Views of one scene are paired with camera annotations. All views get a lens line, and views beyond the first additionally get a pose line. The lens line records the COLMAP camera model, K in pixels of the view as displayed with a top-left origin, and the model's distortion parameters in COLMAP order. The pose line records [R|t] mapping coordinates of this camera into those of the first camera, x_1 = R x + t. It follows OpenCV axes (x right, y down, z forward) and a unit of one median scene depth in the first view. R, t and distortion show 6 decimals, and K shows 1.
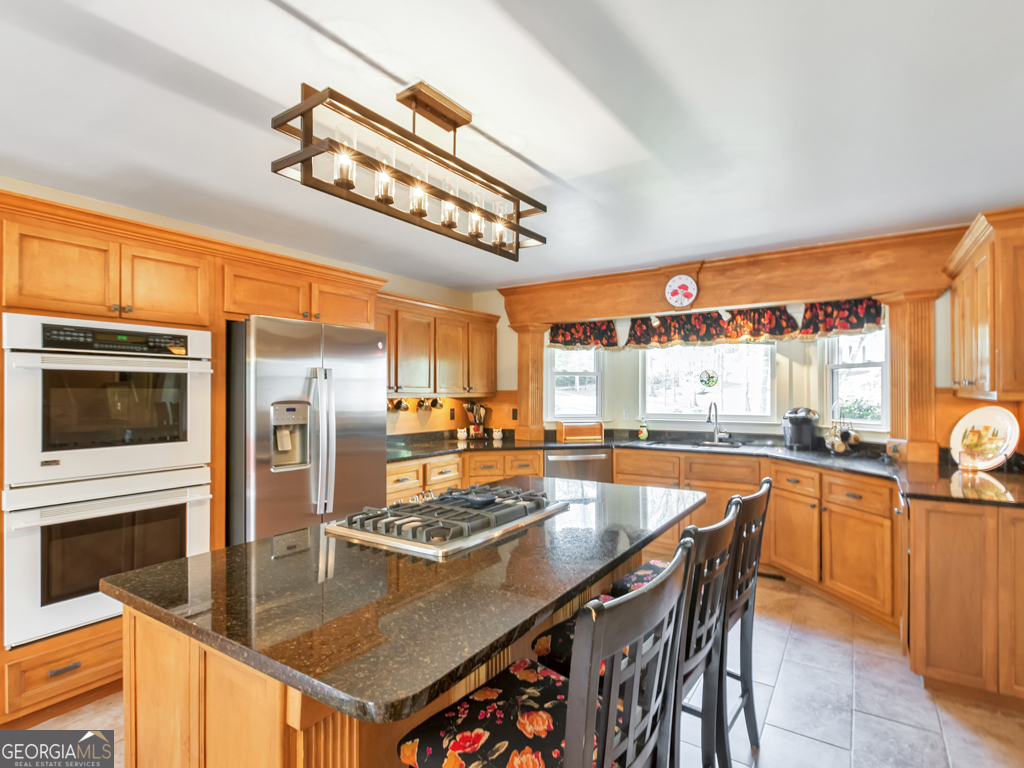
lens RADIAL K [[519.4, 0, 527.9], [0, 519.4, 390.3], [0, 0, 1]] dist [0.008586, -0.002730]
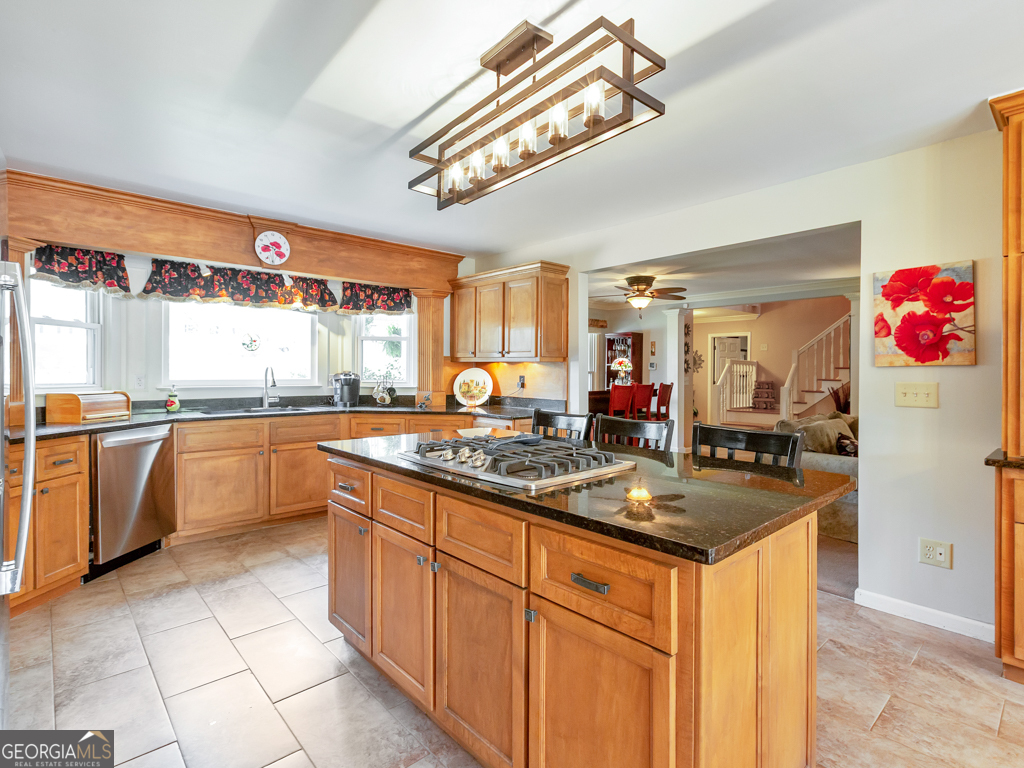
lens RADIAL K [[519.4, 0, 514.1], [0, 519.4, 373.1], [0, 0, 1]] dist [0.008586, -0.002730]
pose [[0.267213, 0.001459, 0.963637, -0.501569], [-0.009522, 0.999954, 0.001127, 0.032703], [-0.963591, -0.009477, 0.267214, 0.312744]]
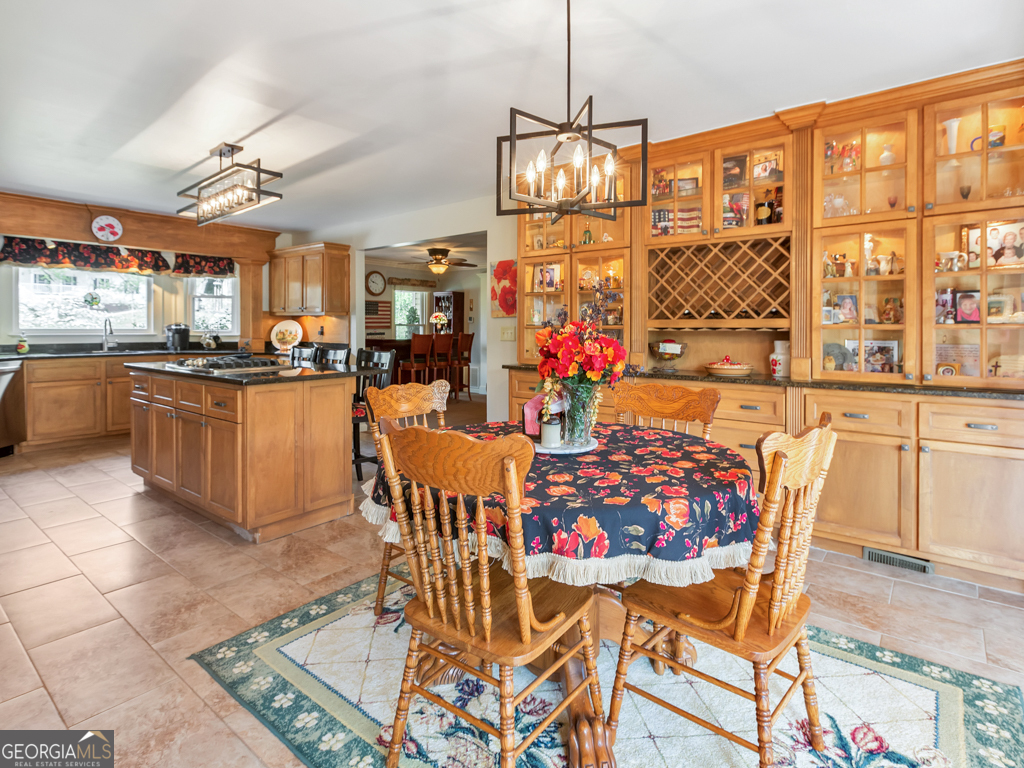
lens RADIAL K [[519.4, 0, 498.2], [0, 519.4, 331.1], [0, 0, 1]] dist [0.008586, -0.002730]
pose [[0.111256, -0.004274, 0.993783, -0.846180], [-0.006746, 0.999964, 0.005056, 0.044207], [-0.993769, -0.007267, 0.111223, -0.079930]]
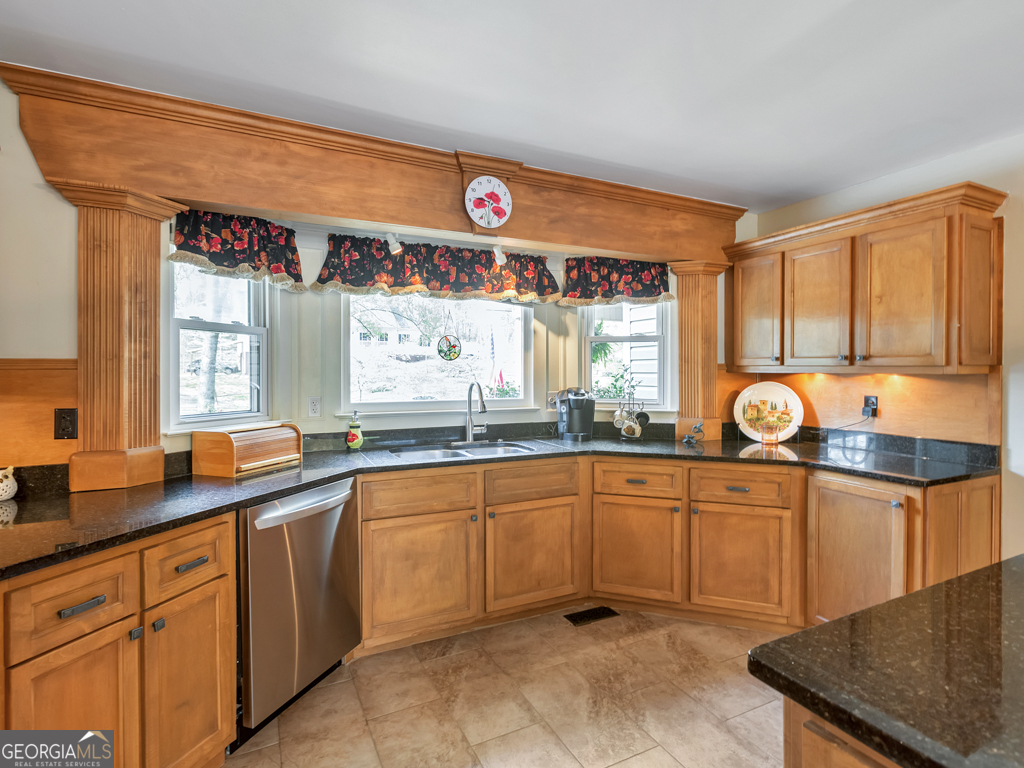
lens RADIAL K [[519.4, 0, 512.6], [0, 519.4, 374.1], [0, 0, 1]] dist [0.008586, -0.002730]
pose [[0.521360, -0.001569, 0.853336, -0.214571], [-0.003728, 0.999985, 0.004117, 0.009720], [-0.853329, -0.005328, 0.521346, 0.647353]]
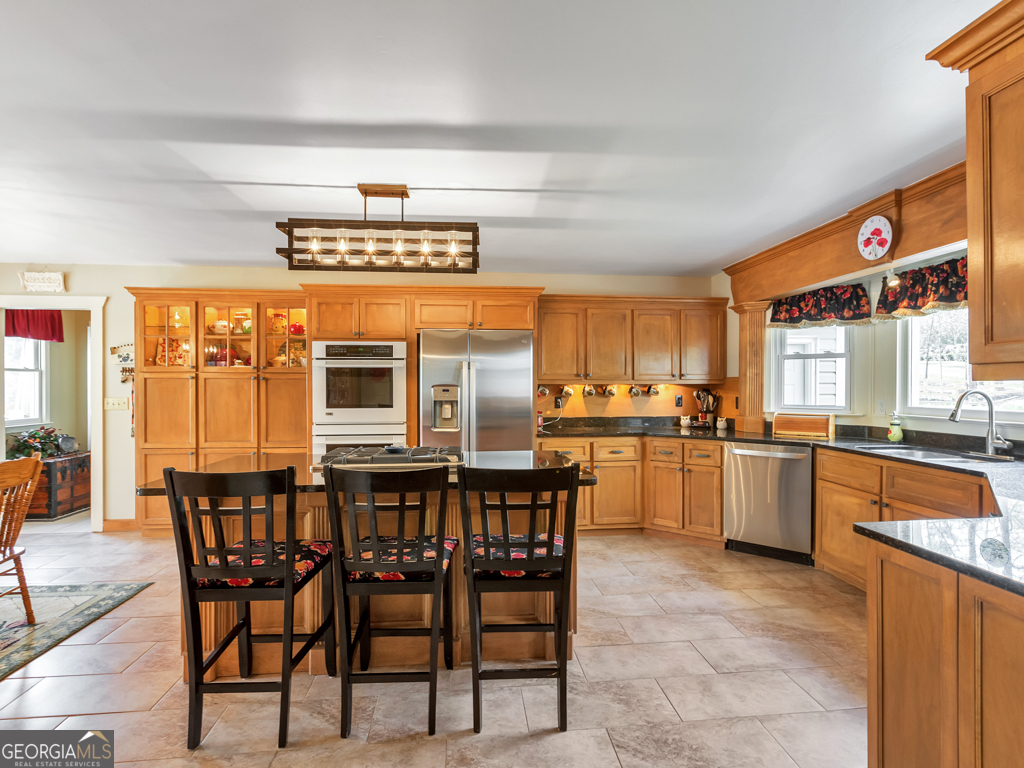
lens RADIAL K [[519.4, 0, 521.8], [0, 519.4, 379.3], [0, 0, 1]] dist [0.008586, -0.002730]
pose [[0.631502, -0.006969, -0.775343, 0.542567], [0.004008, 0.999976, -0.005724, 0.009767], [0.775364, 0.000507, 0.631514, 0.150235]]
